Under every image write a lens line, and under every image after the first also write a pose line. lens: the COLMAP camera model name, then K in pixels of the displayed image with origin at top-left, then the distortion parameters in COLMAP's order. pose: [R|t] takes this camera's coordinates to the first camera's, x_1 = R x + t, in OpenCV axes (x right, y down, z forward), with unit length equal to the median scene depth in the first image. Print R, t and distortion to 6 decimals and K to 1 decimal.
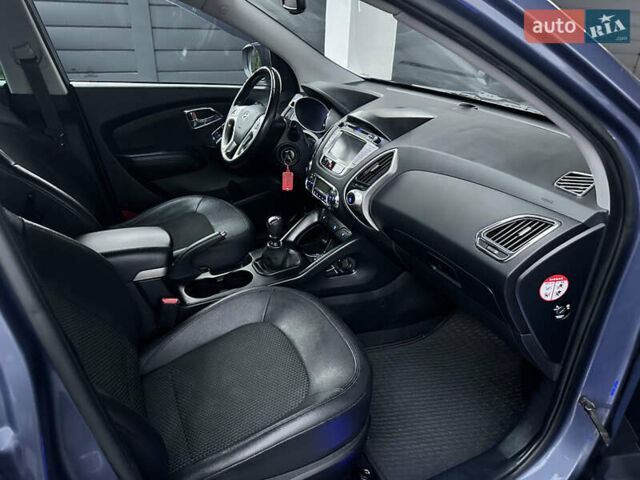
lens RADIAL K [[468.9, 0, 318.3], [0, 468.9, 248.7], [0, 0, 1]] dist [-0.000811, -0.005291]
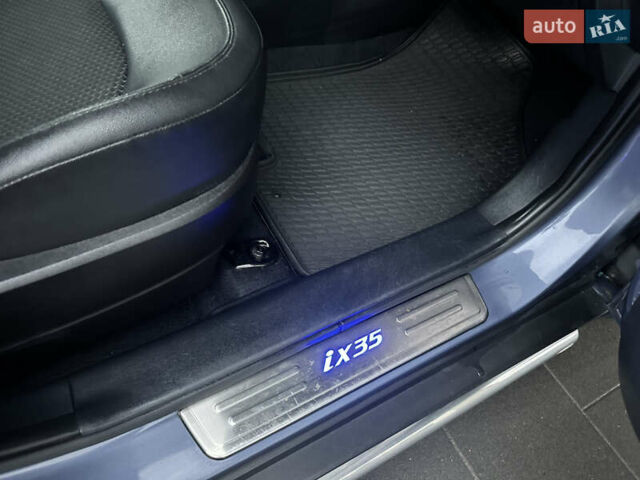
lens RADIAL K [[468.9, 0, 318.3], [0, 468.9, 248.7], [0, 0, 1]] dist [-0.000811, -0.005291]
pose [[0.996581, 0.002623, 0.082575, 0.114824], [-0.037955, 0.902313, 0.429408, 0.198927], [-0.073382, -0.431074, 0.899328, 0.406617]]
